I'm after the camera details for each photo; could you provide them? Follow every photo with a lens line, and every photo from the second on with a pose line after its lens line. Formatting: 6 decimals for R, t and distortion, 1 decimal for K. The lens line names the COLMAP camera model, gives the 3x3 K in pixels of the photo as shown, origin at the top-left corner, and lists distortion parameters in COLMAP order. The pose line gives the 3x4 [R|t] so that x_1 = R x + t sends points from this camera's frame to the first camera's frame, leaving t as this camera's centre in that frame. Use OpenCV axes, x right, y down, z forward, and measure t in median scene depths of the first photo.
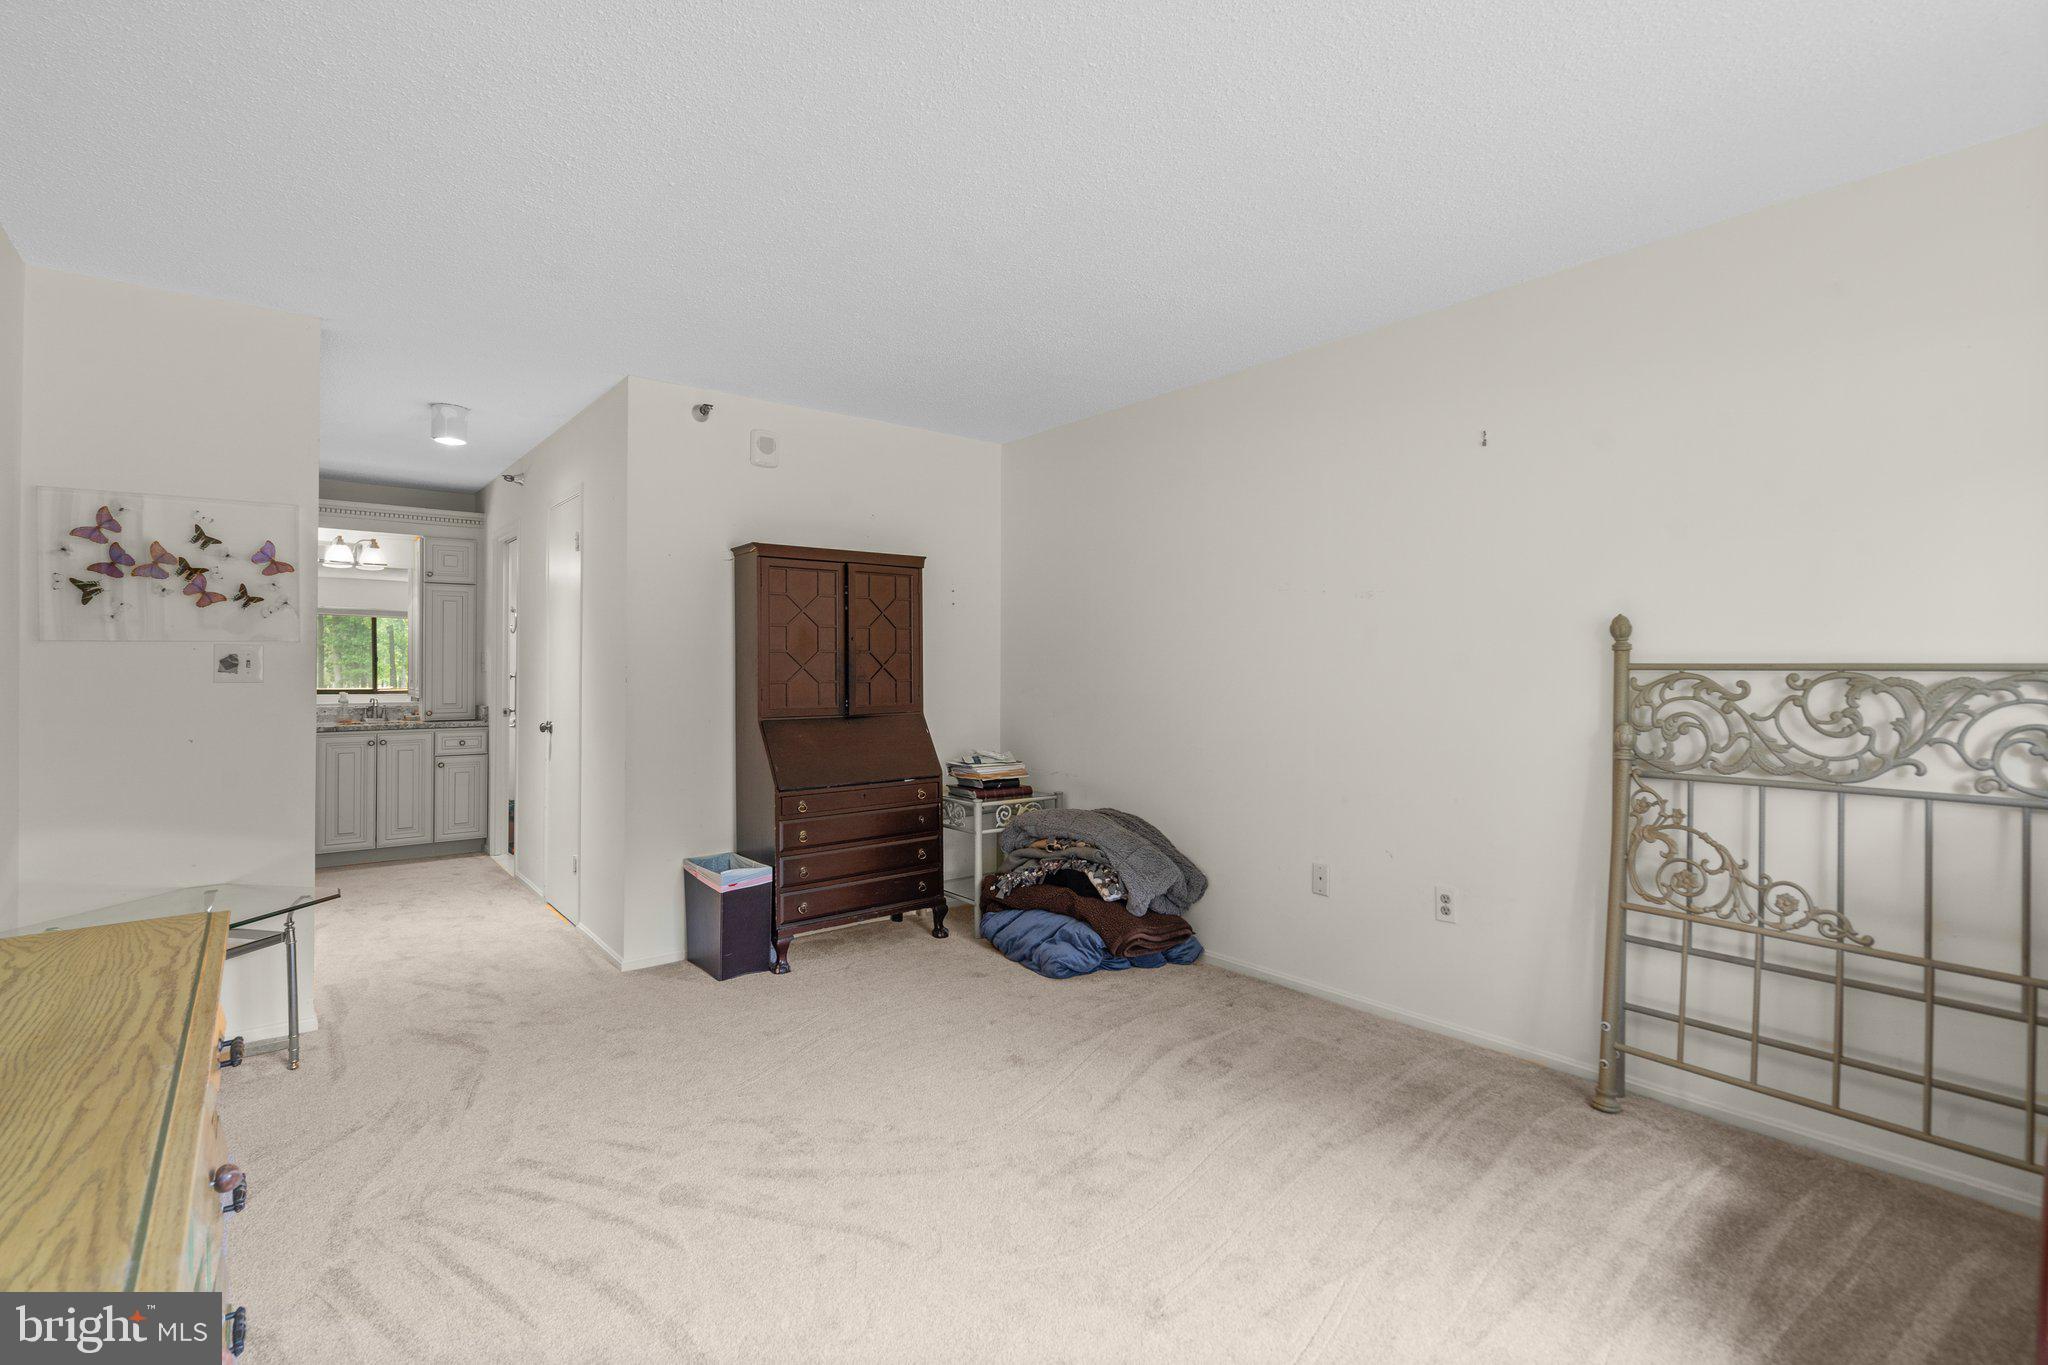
lens RADIAL K [[953.4, 0, 1032.6], [0, 953.4, 665.3], [0, 0, 1]] dist [-0.002238, 0.000875]
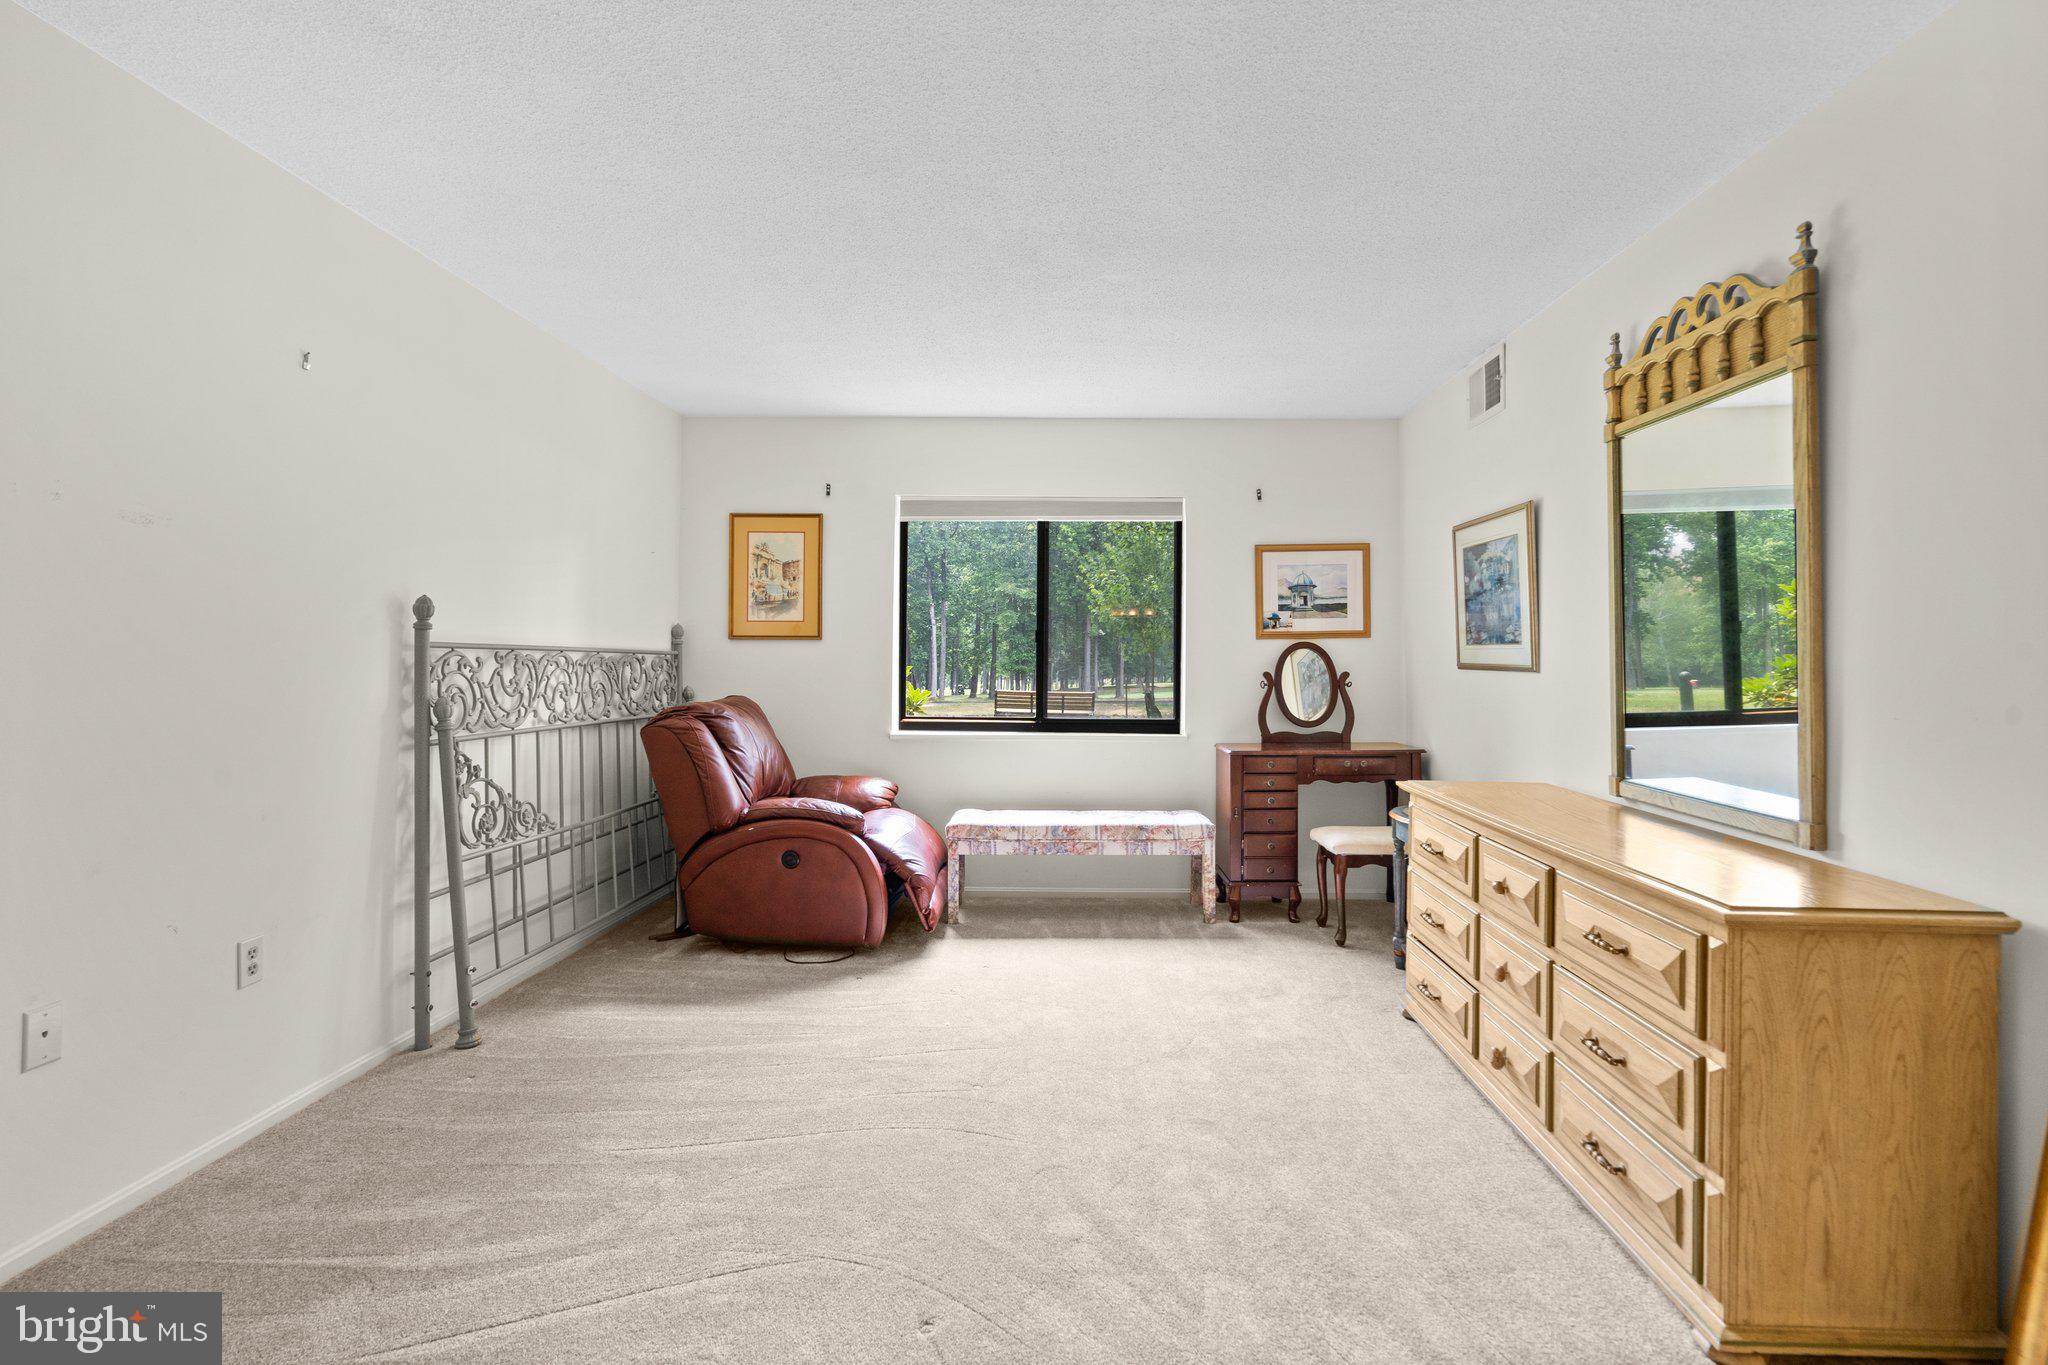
lens RADIAL K [[953.4, 0, 1032.6], [0, 953.4, 665.3], [0, 0, 1]] dist [-0.002238, 0.000875]
pose [[-0.745293, -0.017811, 0.666499, -0.638336], [-0.018973, 0.999805, 0.005501, 0.005993], [-0.666467, -0.008546, -0.745485, 1.431221]]
